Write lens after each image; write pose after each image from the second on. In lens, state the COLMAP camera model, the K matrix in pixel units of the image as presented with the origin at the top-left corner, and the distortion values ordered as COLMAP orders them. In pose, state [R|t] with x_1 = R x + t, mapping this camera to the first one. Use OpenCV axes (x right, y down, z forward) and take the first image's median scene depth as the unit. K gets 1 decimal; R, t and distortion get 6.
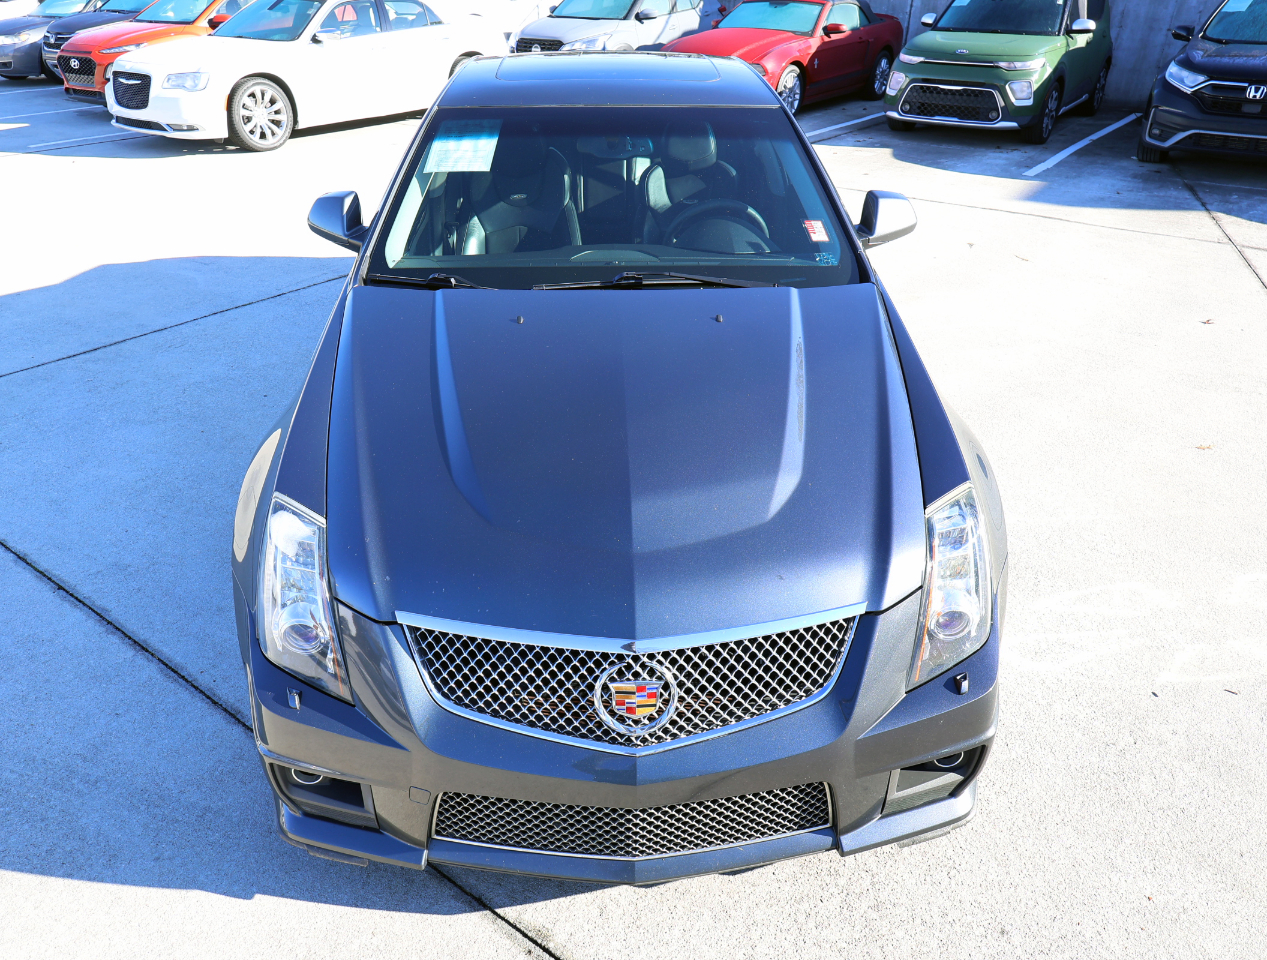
lens RADIAL K [[942.9, 0, 633.5], [0, 942.9, 480.0], [0, 0, 1]] dist [-0.002188, 0.000301]
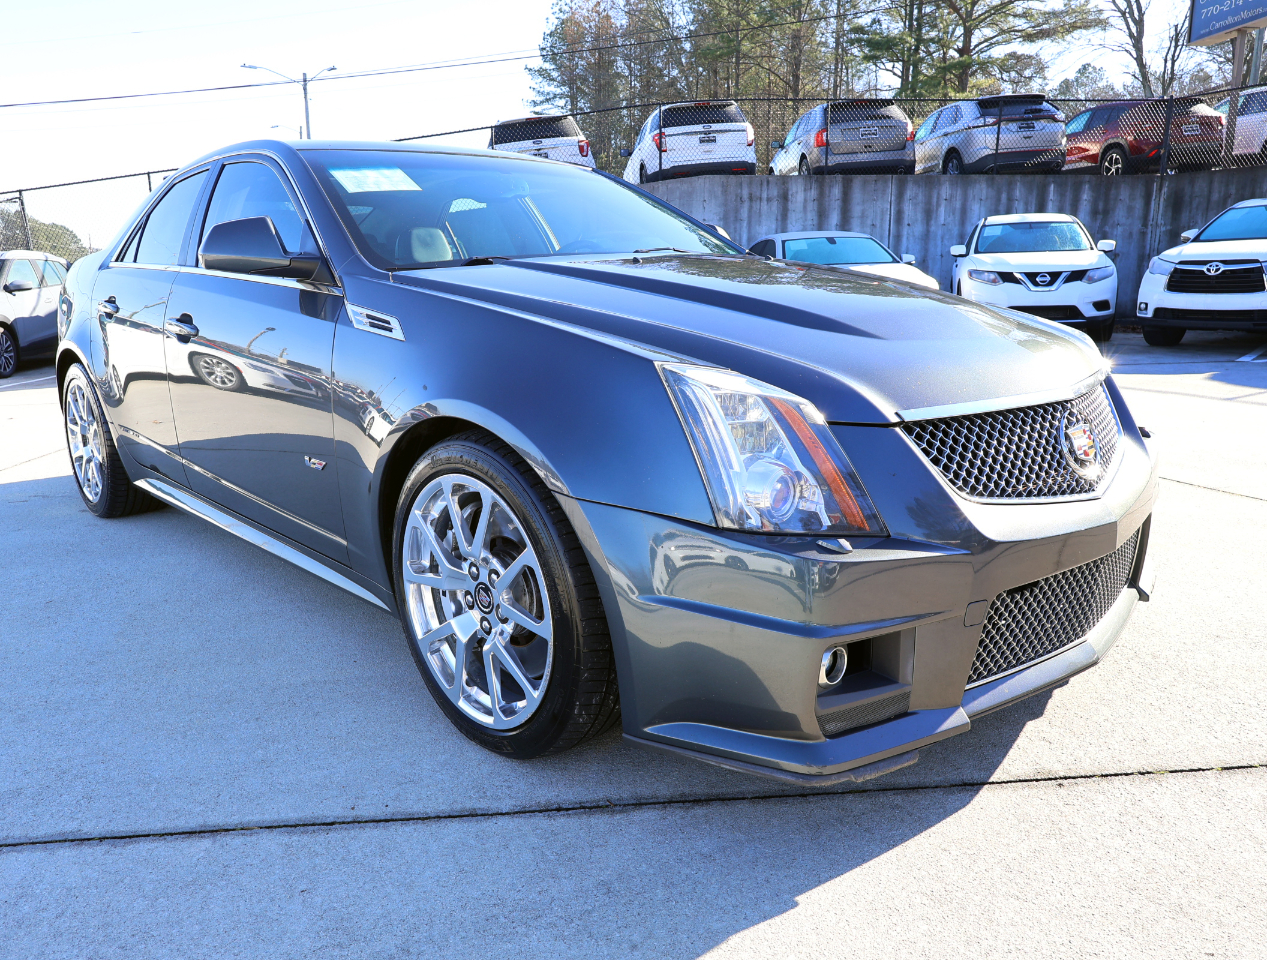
lens RADIAL K [[942.9, 0, 633.5], [0, 942.9, 480.0], [0, 0, 1]] dist [-0.002188, 0.000301]
pose [[0.748704, -0.170715, 0.640546, -0.887171], [0.358003, 0.917372, -0.173960, 0.229545], [-0.557922, 0.359562, 0.747956, 0.422629]]
